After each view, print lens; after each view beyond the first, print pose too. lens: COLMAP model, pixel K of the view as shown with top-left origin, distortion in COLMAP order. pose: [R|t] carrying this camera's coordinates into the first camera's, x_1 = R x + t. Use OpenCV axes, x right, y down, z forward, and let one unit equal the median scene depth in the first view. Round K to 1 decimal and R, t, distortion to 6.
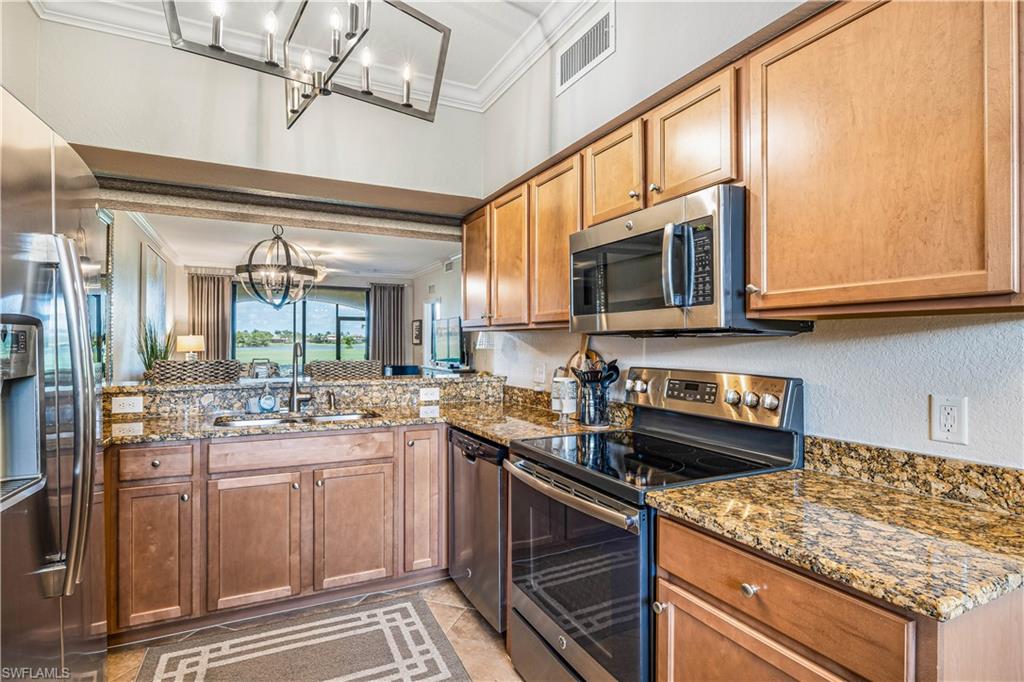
lens RADIAL K [[507.5, 0, 541.3], [0, 507.5, 344.8], [0, 0, 1]] dist [-0.007105, -0.000353]
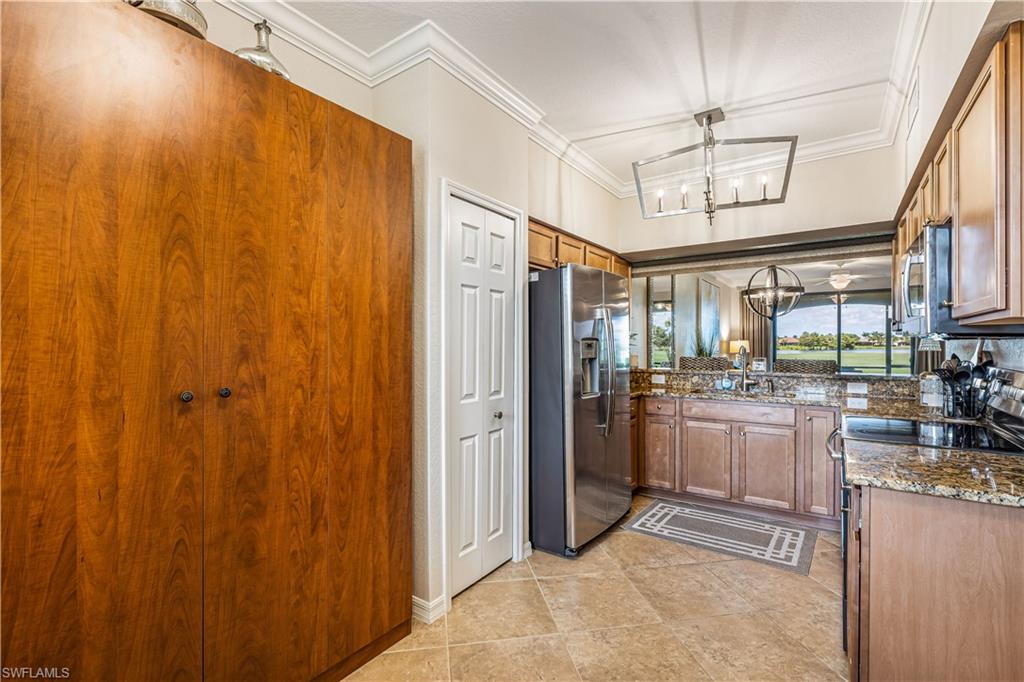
lens RADIAL K [[472.4, 0, 512.0], [0, 472.4, 341.0], [0, 0, 1]] dist [-0.000781, -0.000162]
pose [[0.454471, -0.014520, -0.890643, 0.588059], [0.001051, 0.999875, -0.015765, 0.004466], [0.890761, 0.006228, 0.454430, -0.336241]]
